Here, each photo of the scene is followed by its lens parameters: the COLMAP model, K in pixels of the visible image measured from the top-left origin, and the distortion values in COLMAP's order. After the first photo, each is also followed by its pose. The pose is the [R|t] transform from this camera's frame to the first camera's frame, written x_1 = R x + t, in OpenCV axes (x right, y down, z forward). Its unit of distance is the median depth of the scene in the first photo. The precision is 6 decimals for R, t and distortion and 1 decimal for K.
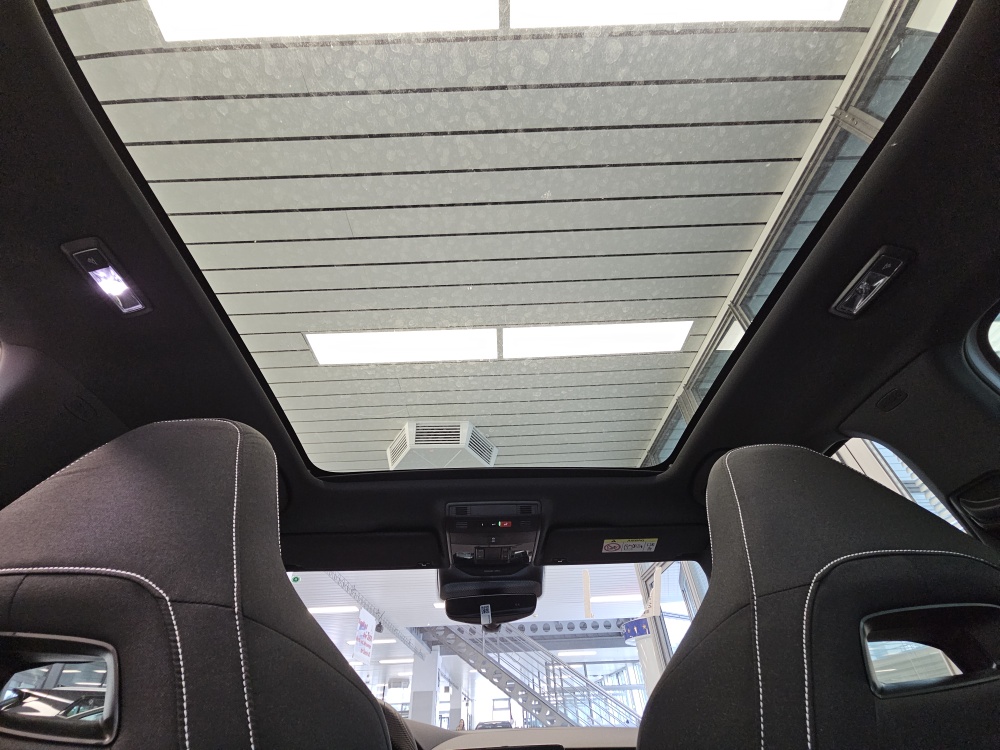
lens RADIAL K [[401.0, 0, 500.0], [0, 401.0, 375.0], [0, 0, 1]] dist [0.003153, 0.000181]
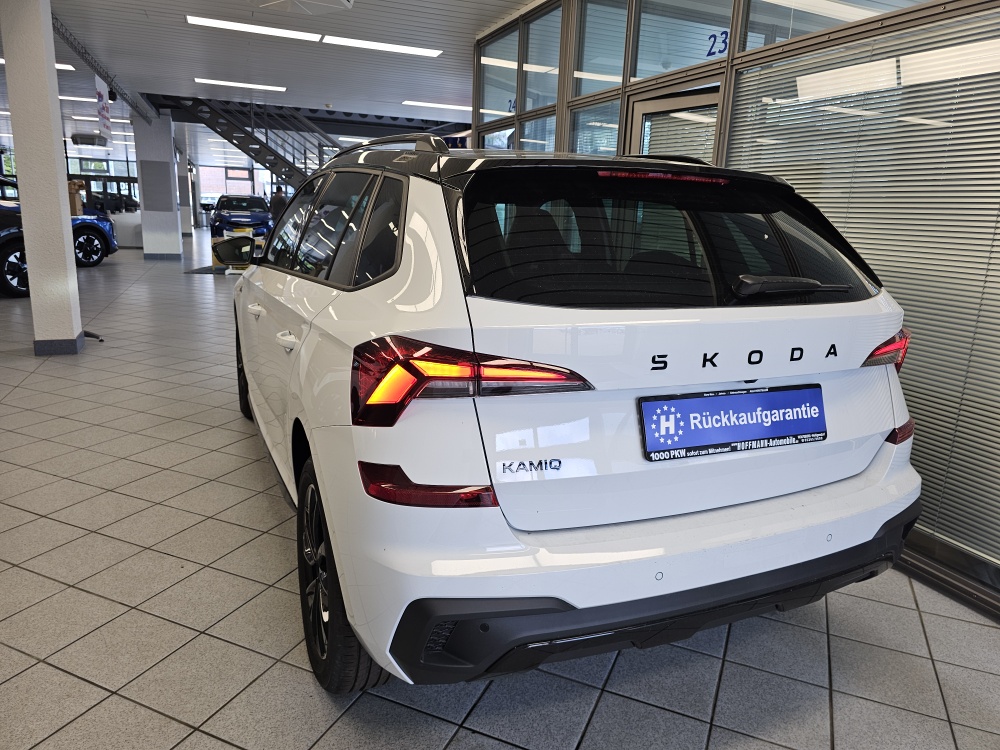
lens RADIAL K [[686.8, 0, 502.5], [0, 686.8, 360.1], [0, 0, 1]] dist [0.026361, 0.000544]
pose [[0.924986, -0.014770, 0.379713, -0.068288], [-0.298892, 0.588773, 0.751006, -0.130360], [-0.234657, -0.808163, 0.540193, -0.125317]]
